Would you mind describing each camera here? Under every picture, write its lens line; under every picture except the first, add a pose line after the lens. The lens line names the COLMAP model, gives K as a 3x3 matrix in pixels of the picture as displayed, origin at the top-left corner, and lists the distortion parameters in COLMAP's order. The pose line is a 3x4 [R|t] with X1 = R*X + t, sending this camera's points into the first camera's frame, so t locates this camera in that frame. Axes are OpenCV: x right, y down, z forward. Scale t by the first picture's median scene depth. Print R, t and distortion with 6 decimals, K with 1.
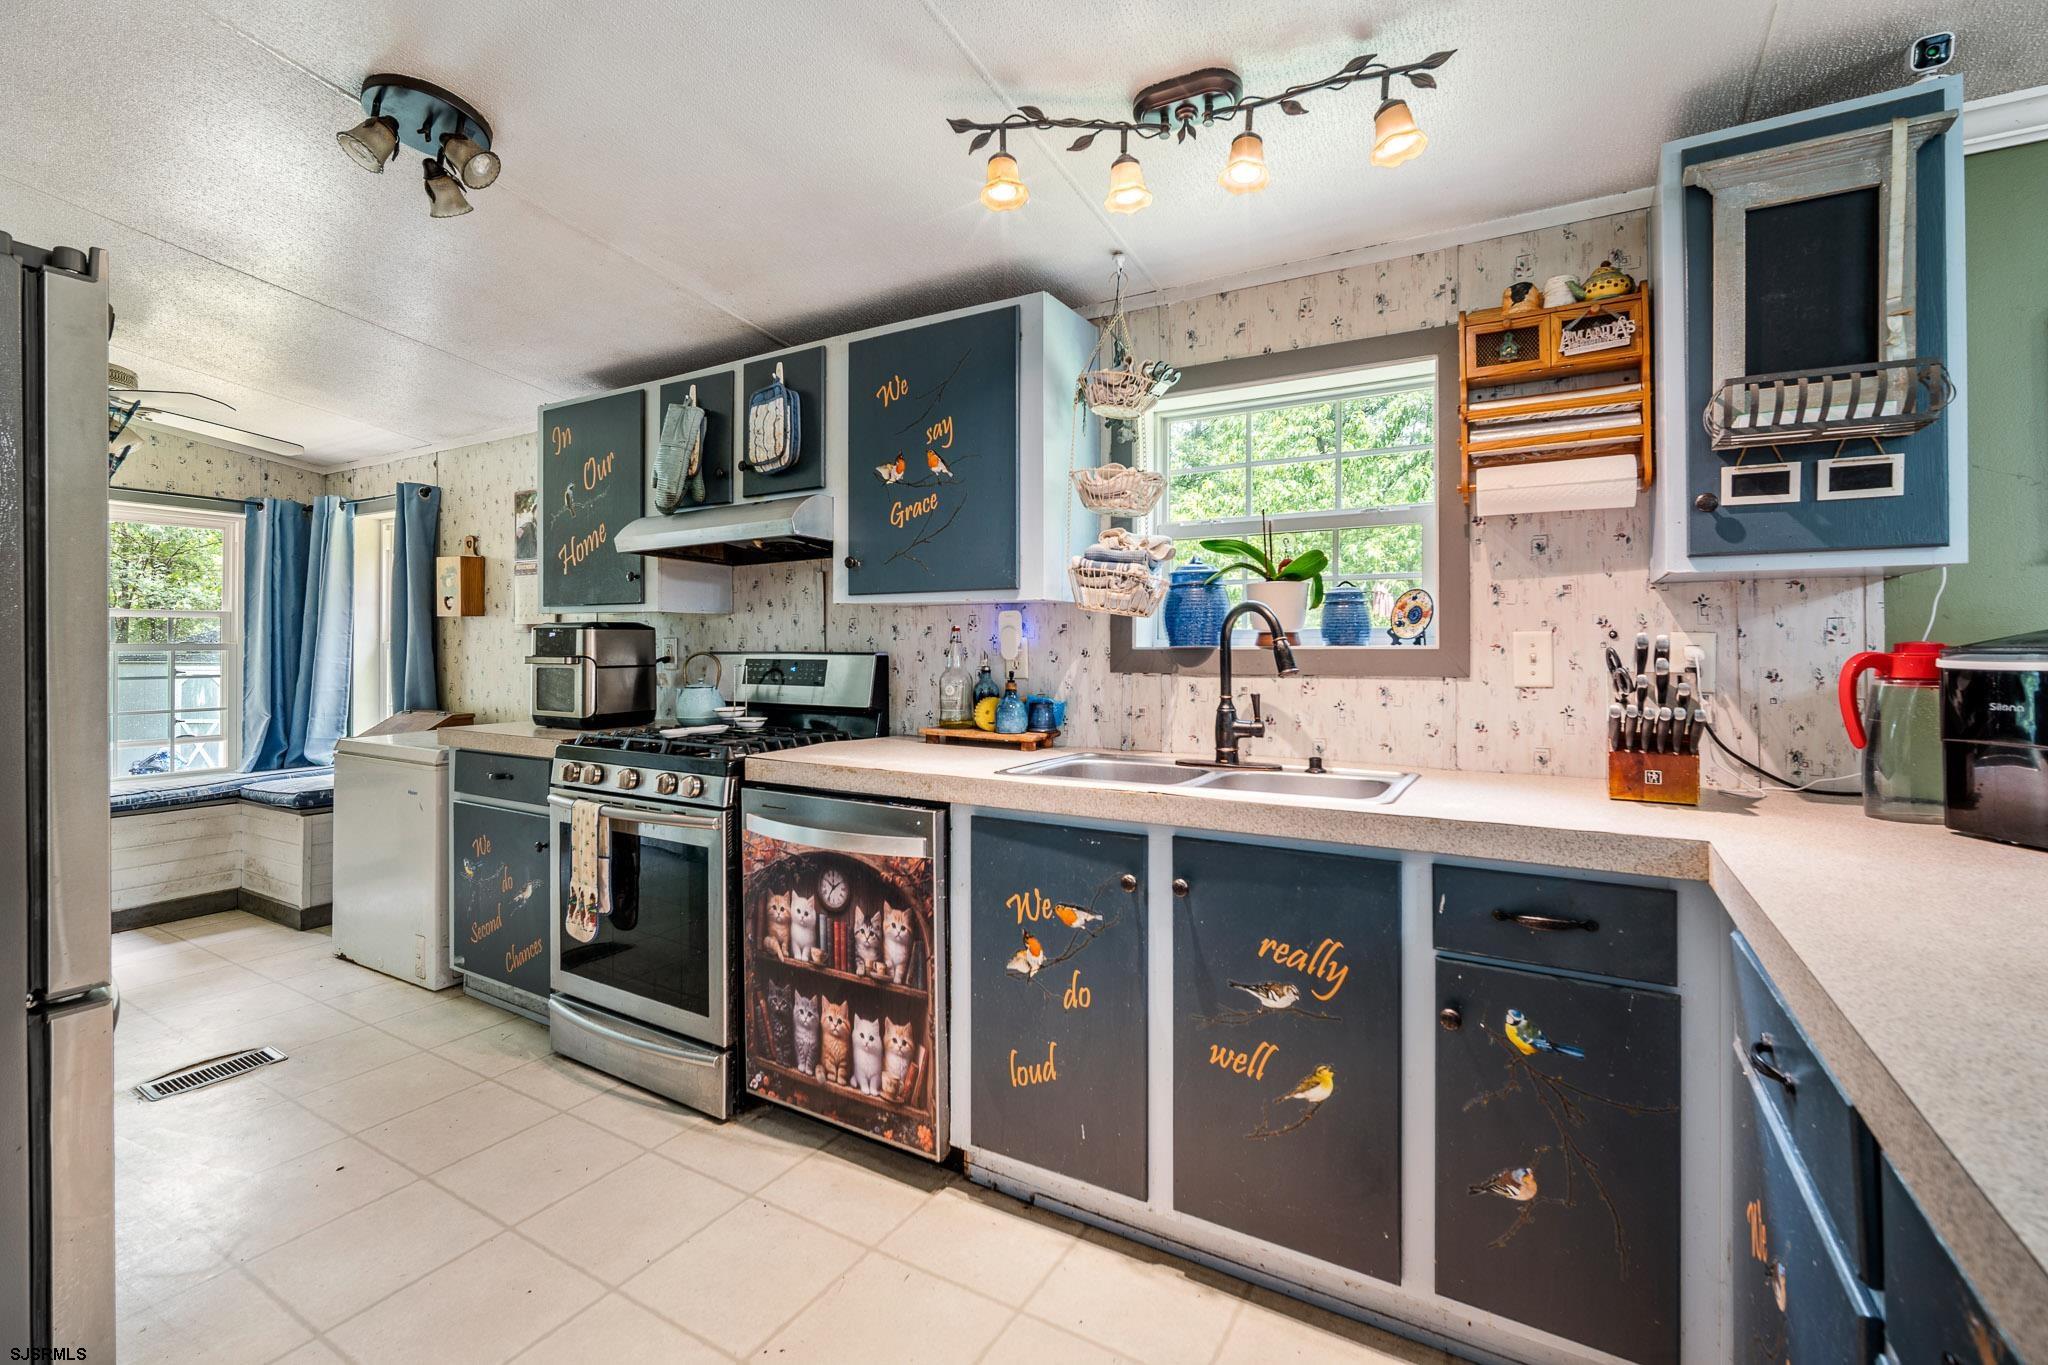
lens RADIAL K [[895.2, 0, 1027.7], [0, 895.2, 642.8], [0, 0, 1]] dist [-0.015469, 0.004233]
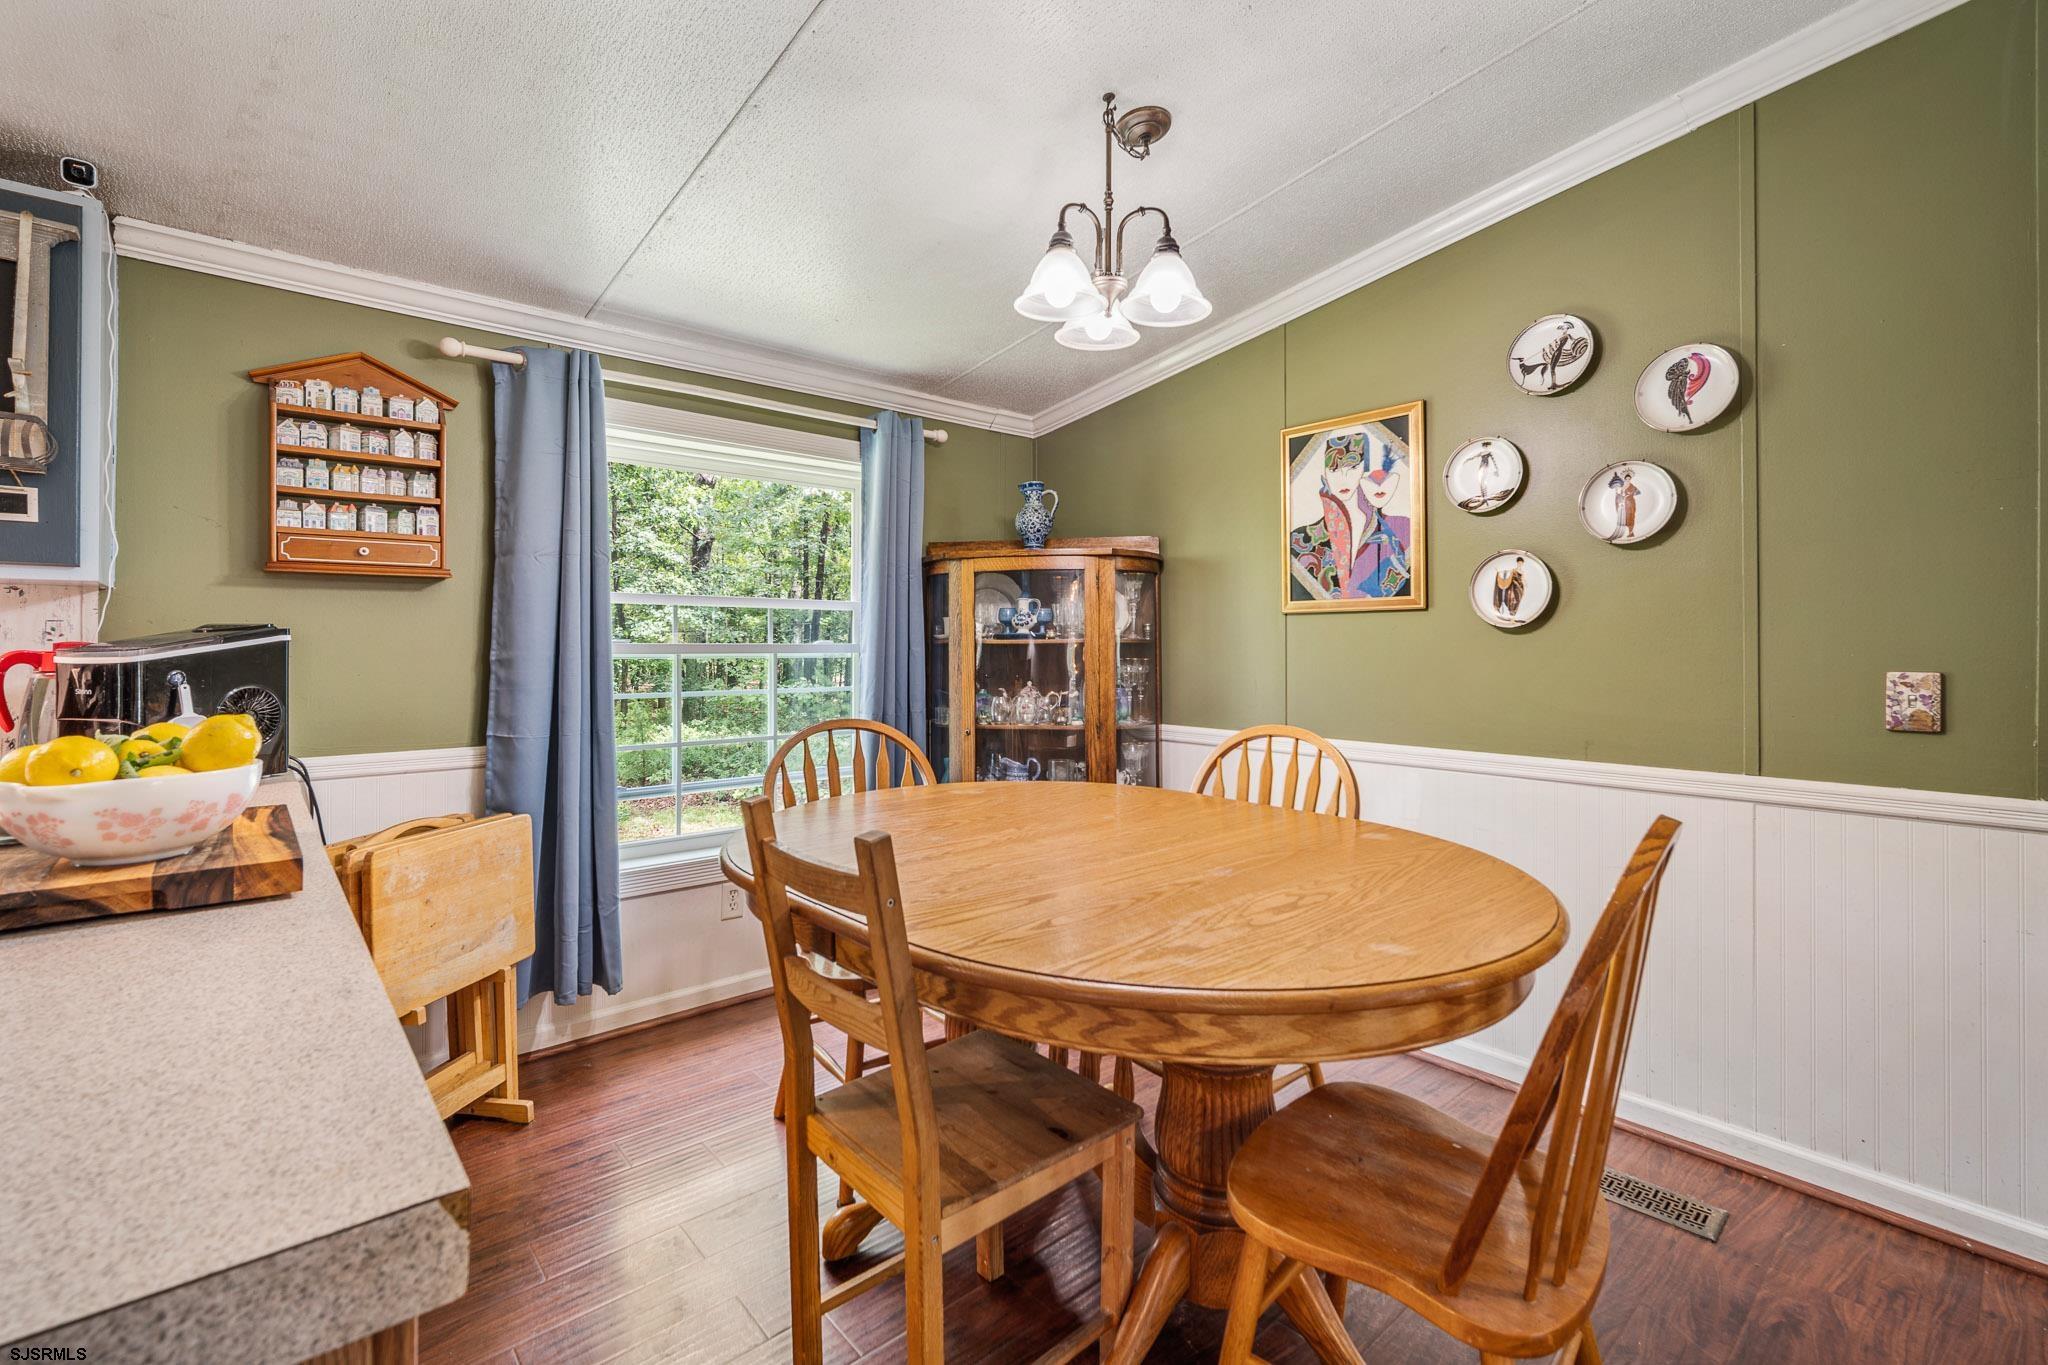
lens RADIAL K [[895.2, 0, 1017.9], [0, 895.2, 638.9], [0, 0, 1]] dist [-0.015469, 0.004233]
pose [[0.306462, 0.006570, 0.951860, 0.157104], [-0.005313, 0.999972, -0.005191, -0.003804], [-0.951868, -0.003466, 0.306489, -0.433348]]
